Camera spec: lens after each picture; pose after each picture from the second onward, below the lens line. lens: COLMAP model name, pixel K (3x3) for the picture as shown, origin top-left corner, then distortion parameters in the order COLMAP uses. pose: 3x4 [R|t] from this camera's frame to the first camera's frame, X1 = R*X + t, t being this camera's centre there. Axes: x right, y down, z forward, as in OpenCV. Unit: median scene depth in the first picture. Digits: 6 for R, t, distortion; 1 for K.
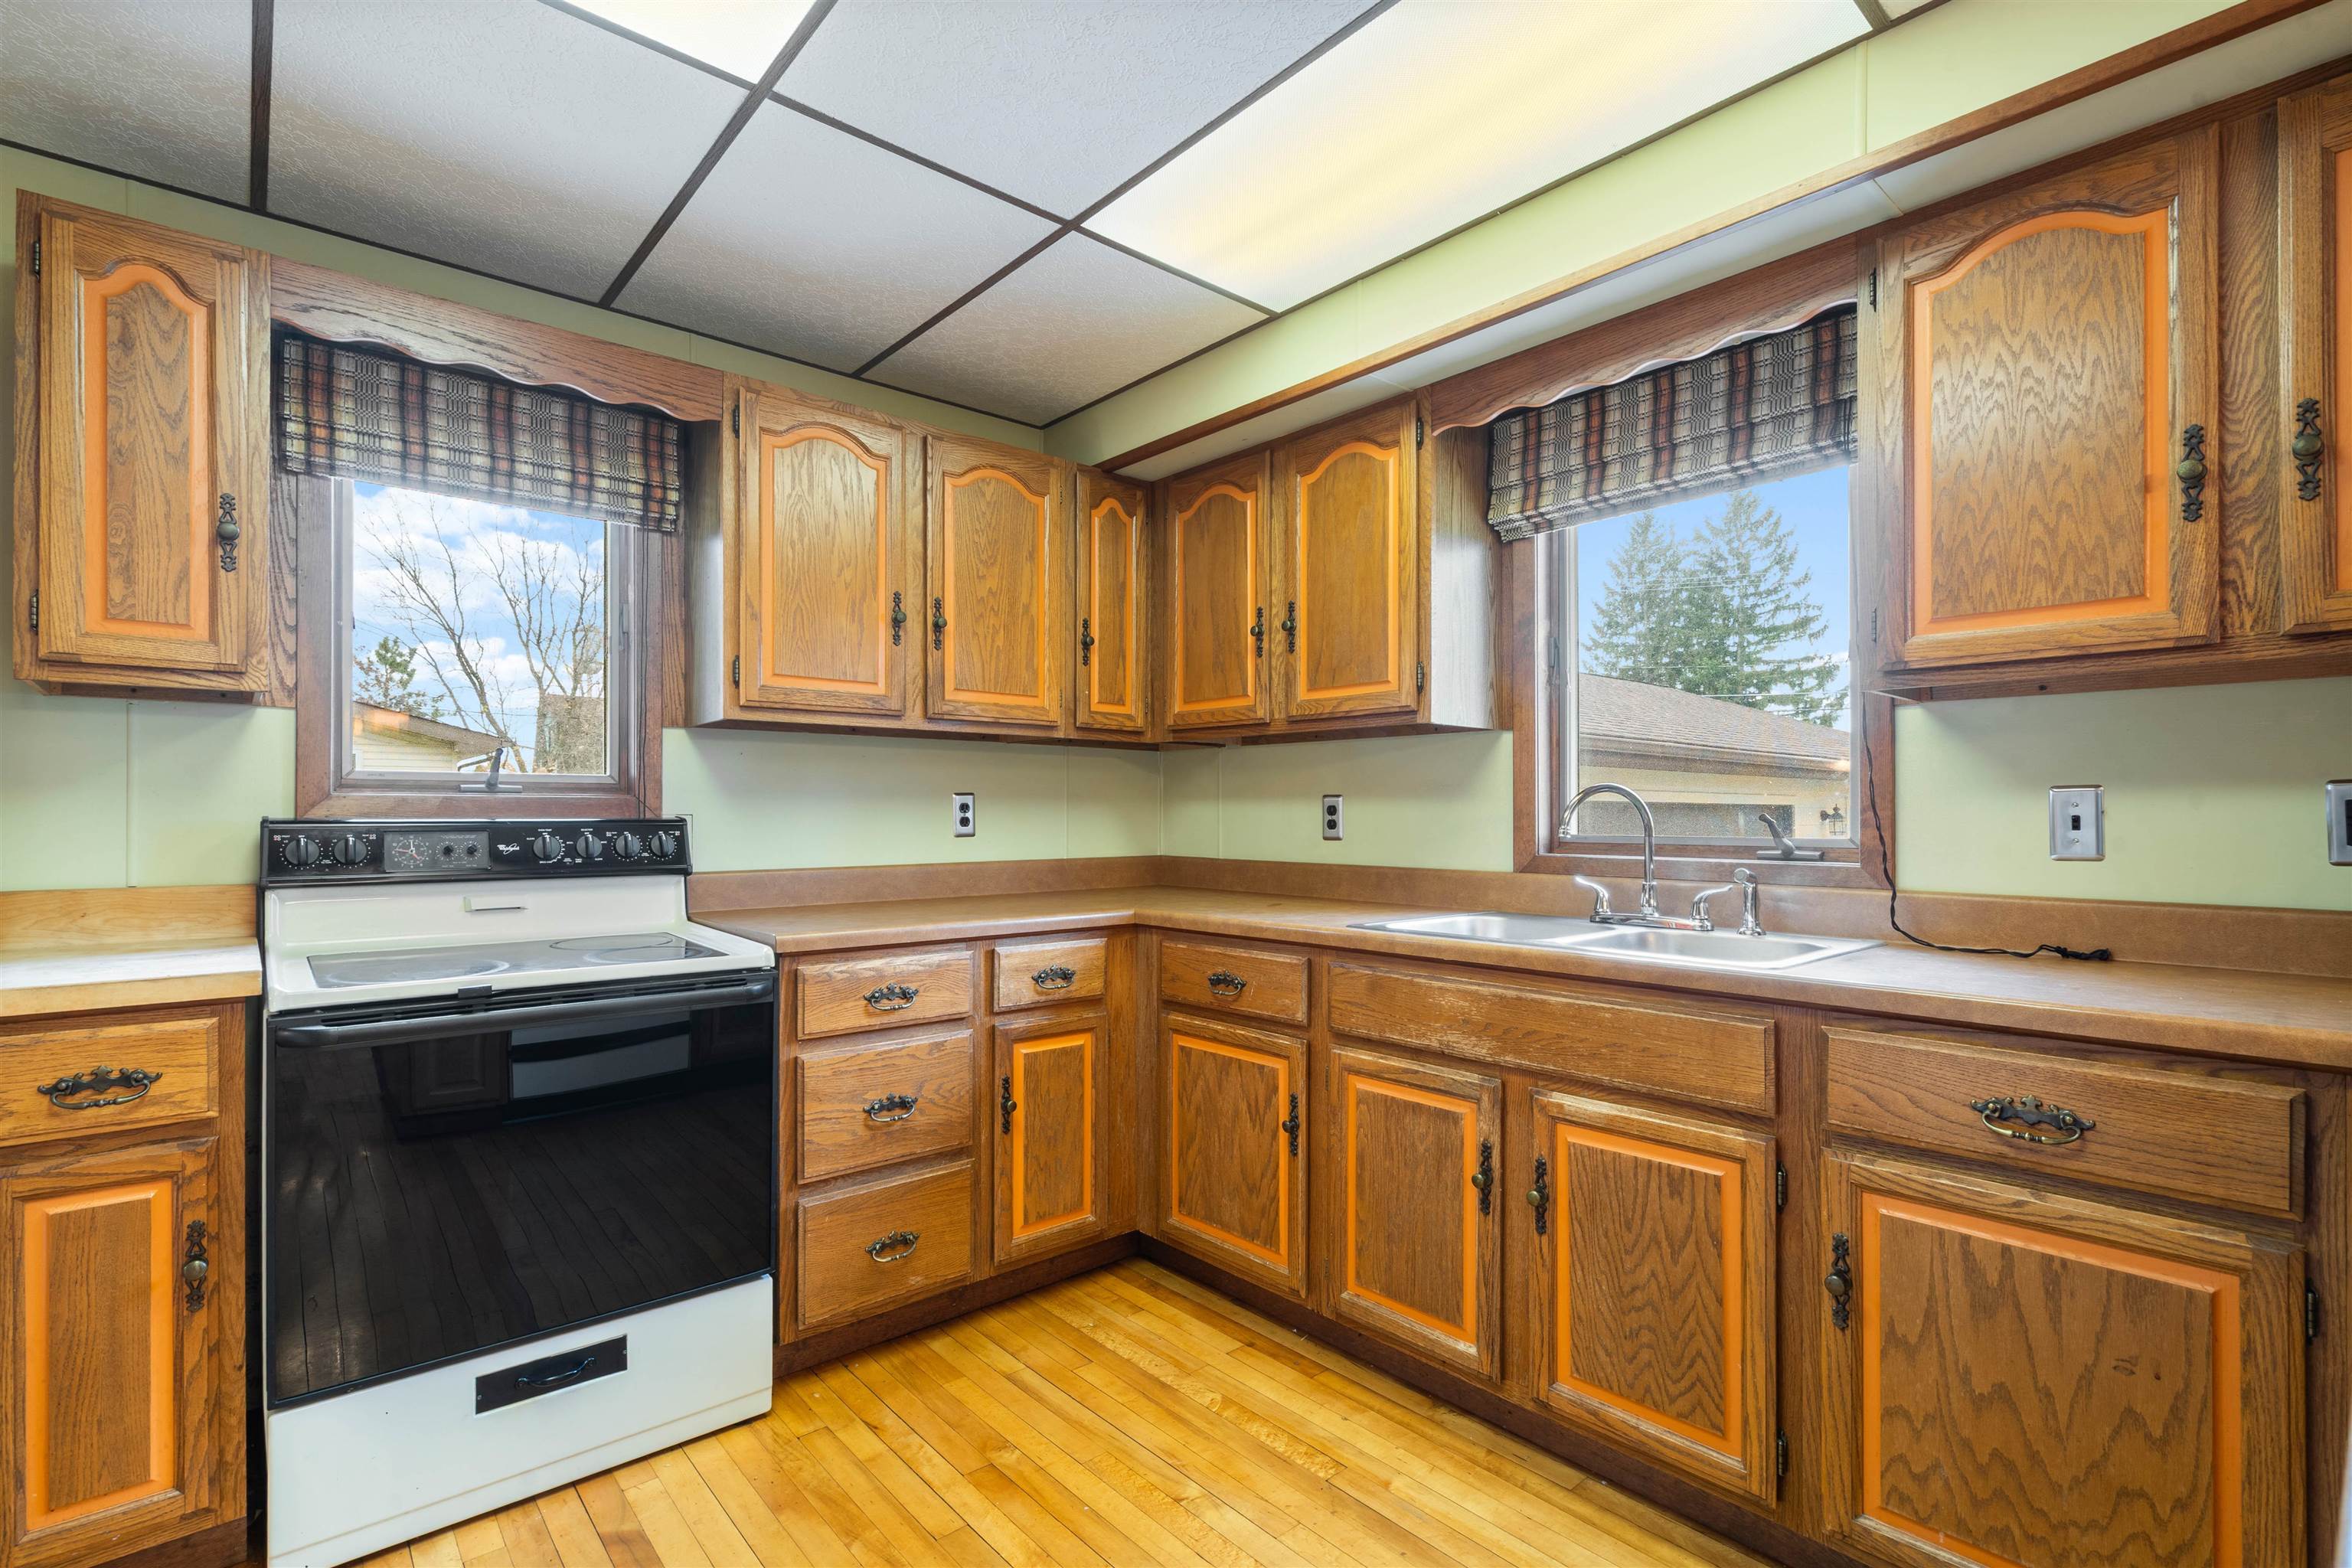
lens RADIAL K [[1075.6, 0, 1173.0], [0, 1075.6, 800.0], [0, 0, 1]] dist [0.000935, 0.000611]
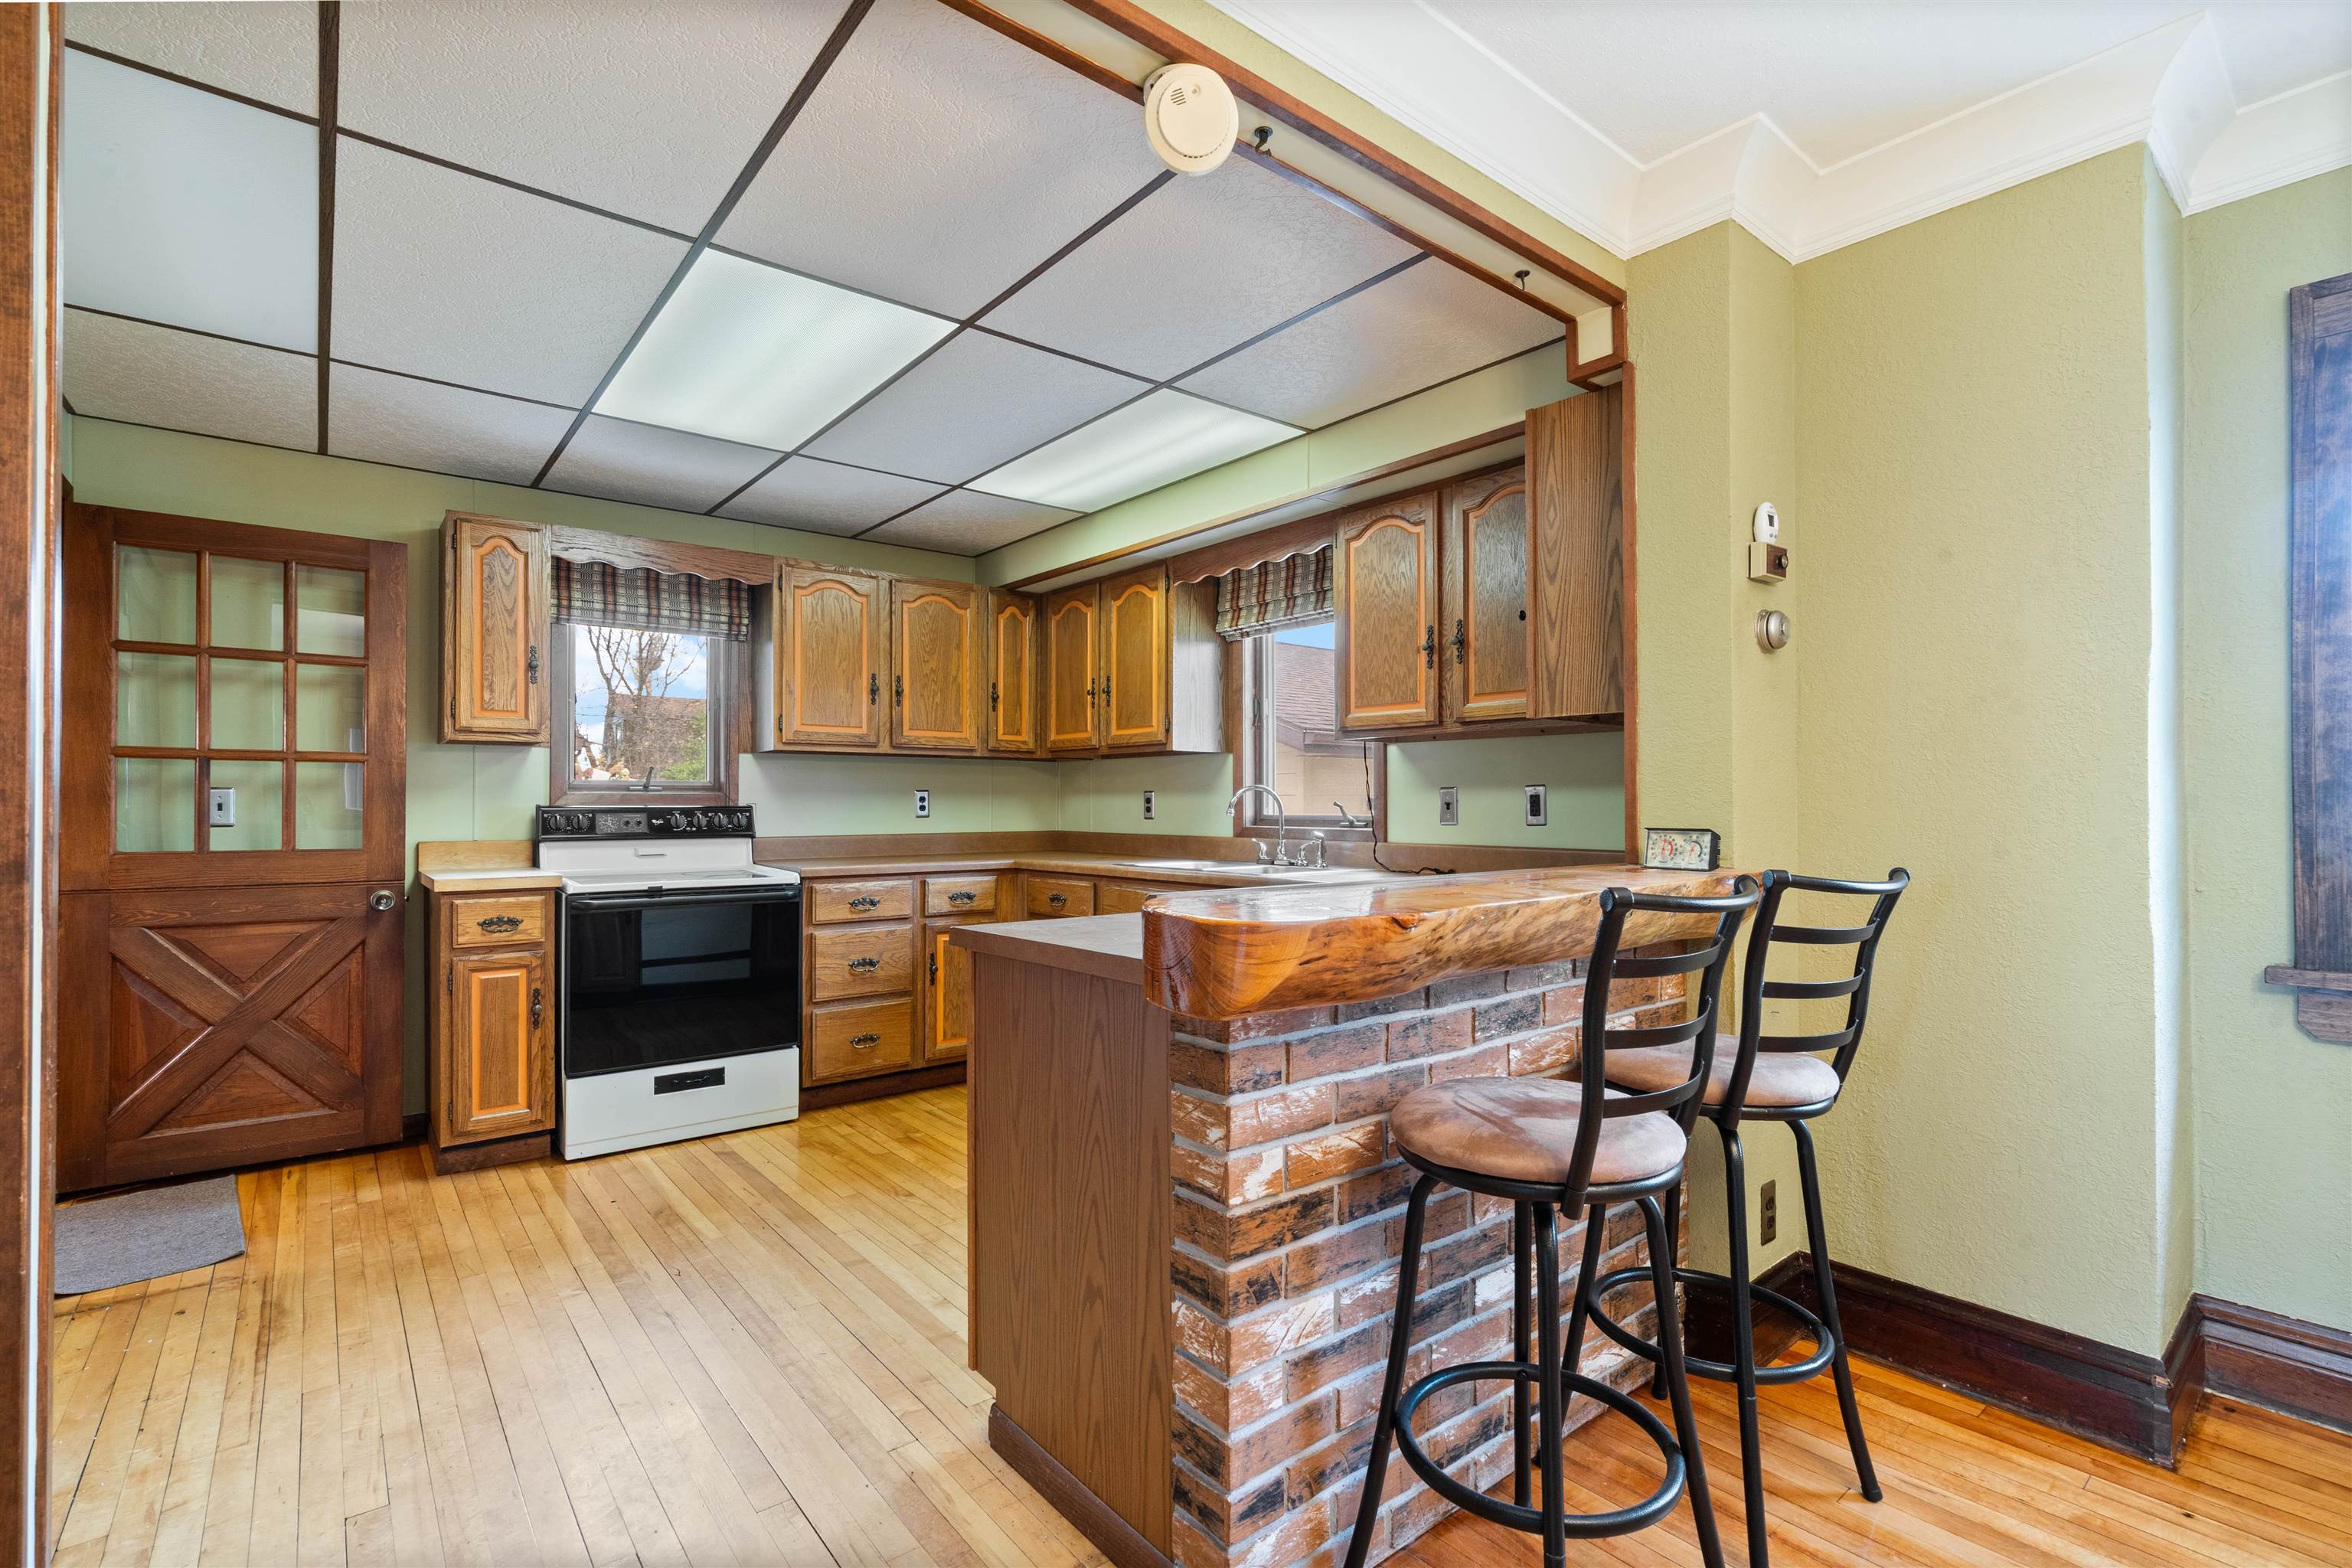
lens RADIAL K [[1075.6, 0, 1180.0], [0, 1075.6, 786.4], [0, 0, 1]] dist [0.000935, 0.000611]
pose [[0.999291, -0.001838, -0.037609, 0.338598], [0.001671, 0.999989, -0.004463, -0.005914], [0.037617, 0.004397, 0.999283, -0.794159]]
